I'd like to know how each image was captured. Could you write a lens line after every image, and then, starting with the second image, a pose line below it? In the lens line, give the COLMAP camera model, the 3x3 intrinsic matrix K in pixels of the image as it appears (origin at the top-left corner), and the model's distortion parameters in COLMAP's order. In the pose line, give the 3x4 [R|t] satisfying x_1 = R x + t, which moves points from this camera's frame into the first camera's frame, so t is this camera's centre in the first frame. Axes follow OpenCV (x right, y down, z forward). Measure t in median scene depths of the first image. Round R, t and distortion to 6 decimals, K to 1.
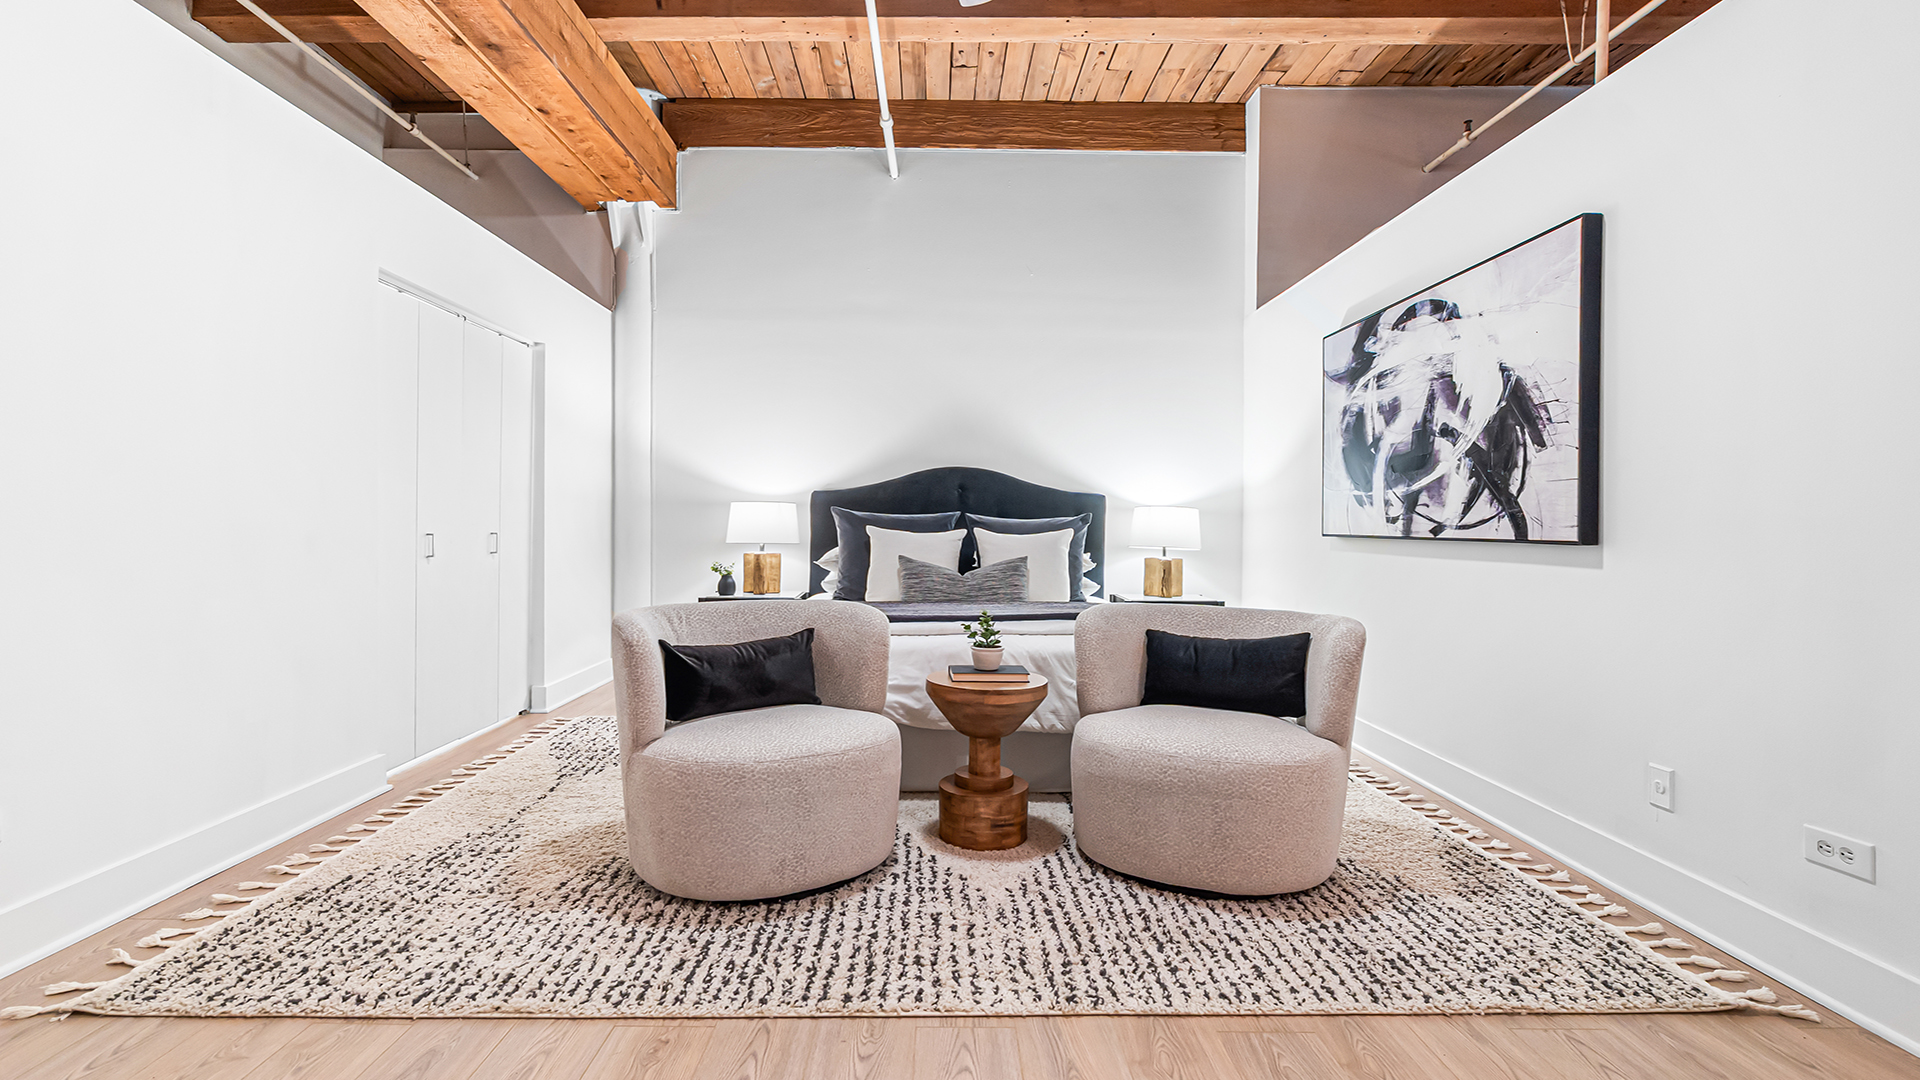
lens RADIAL K [[881.1, 0, 952.7], [0, 881.1, 531.9], [0, 0, 1]] dist [-0.011087, 0.003634]
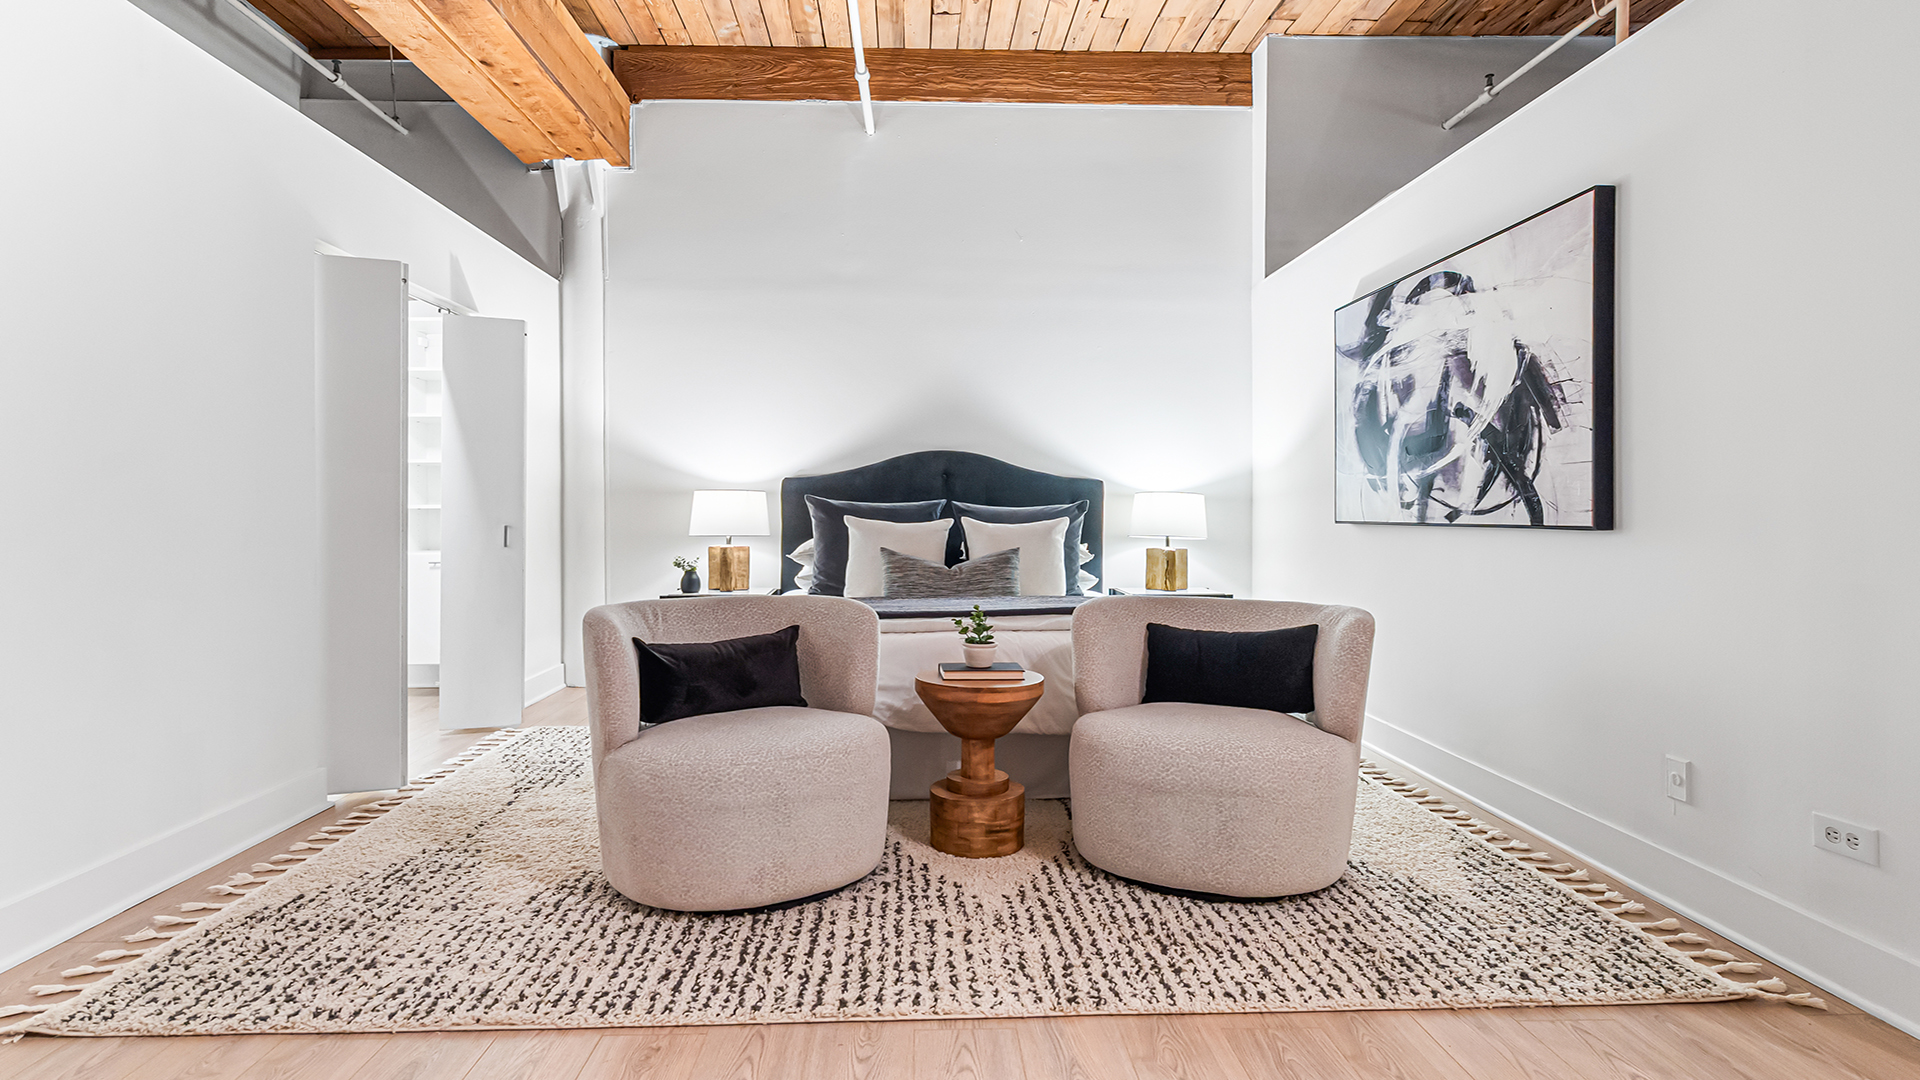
lens RADIAL K [[997.3, 0, 959.0], [0, 997.3, 517.9], [0, 0, 1]] dist [0.001915, -0.000071]
pose [[0.999582, -0.007321, 0.027959, -0.011642], [0.007423, 0.999966, -0.003567, 0.000422], [-0.027932, 0.003773, 0.999603, -0.066080]]
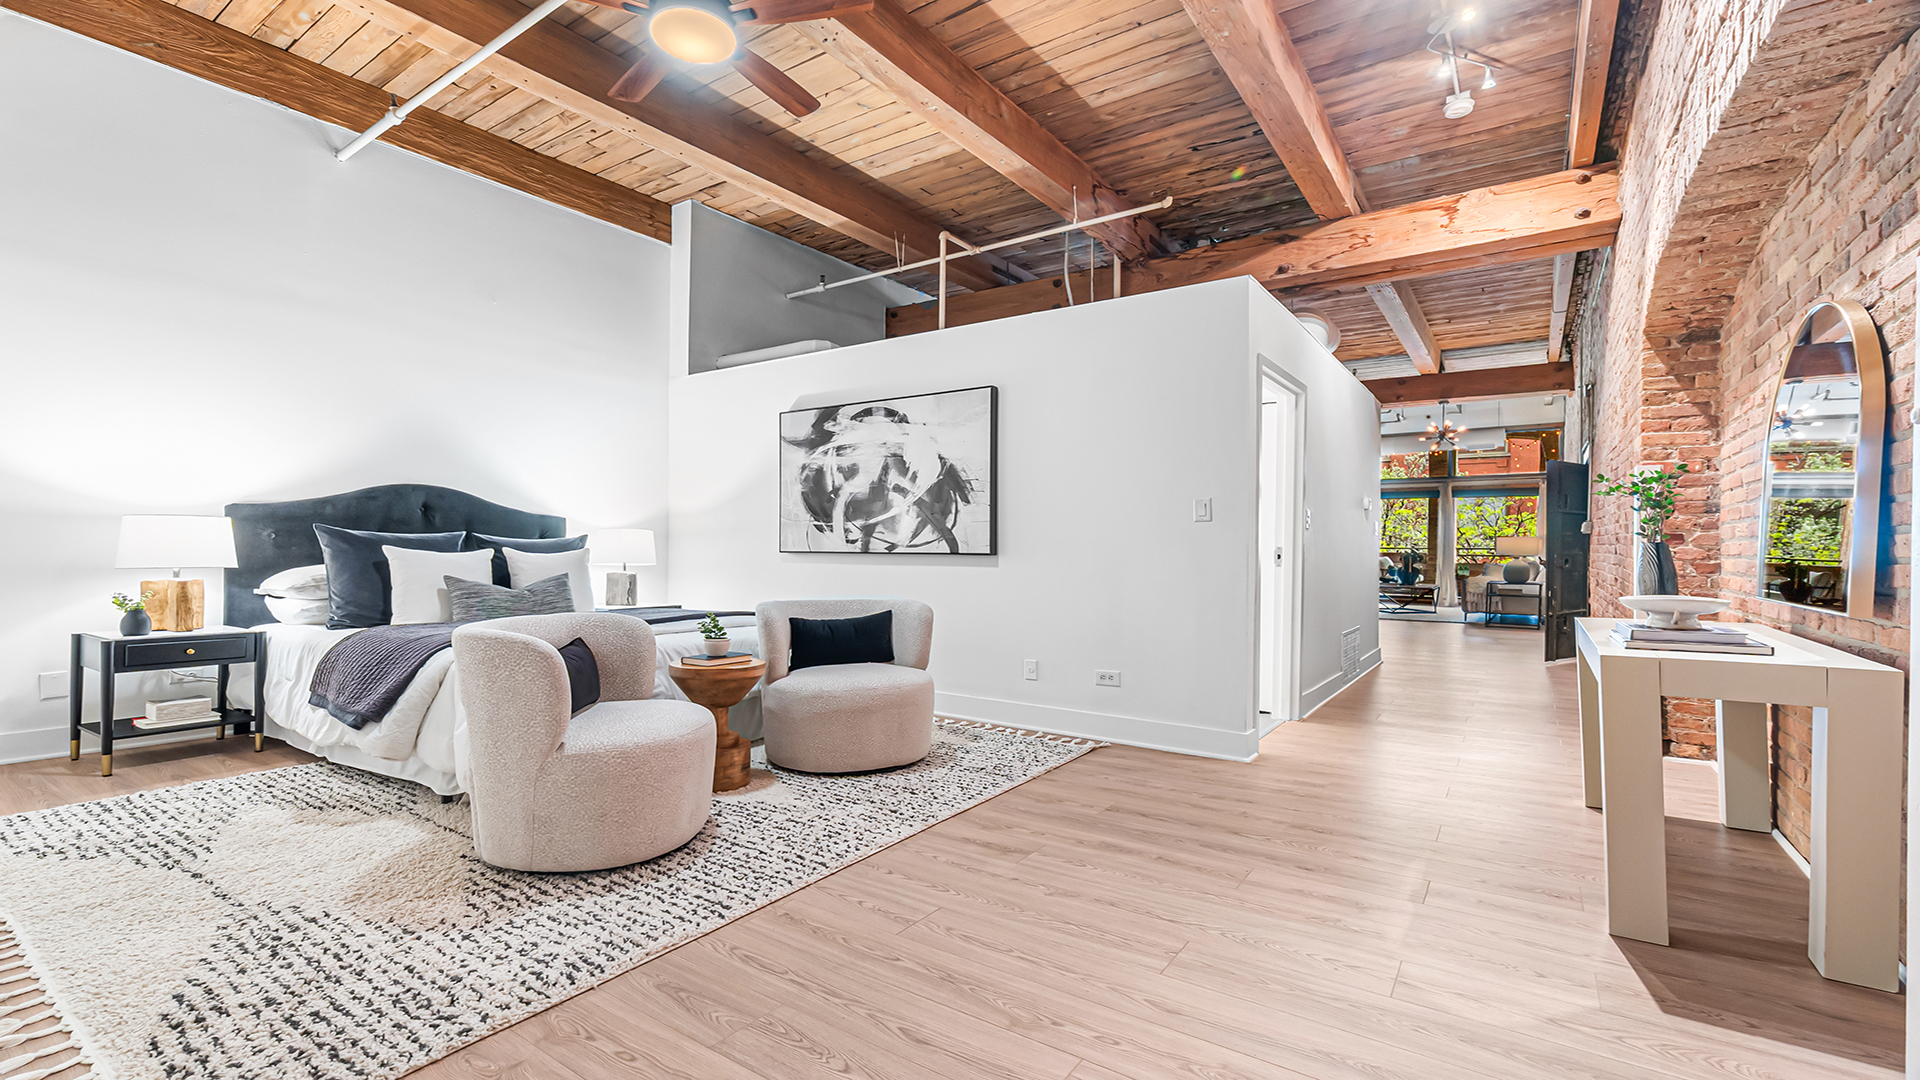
lens RADIAL K [[823.5, 0, 943.3], [0, 823.5, 550.2], [0, 0, 1]] dist [-0.002386, 0.000188]
pose [[0.585296, -0.007173, 0.810788, -0.721303], [0.006123, 0.999971, 0.004427, -0.004055], [-0.810797, 0.002373, 0.585323, 0.010892]]
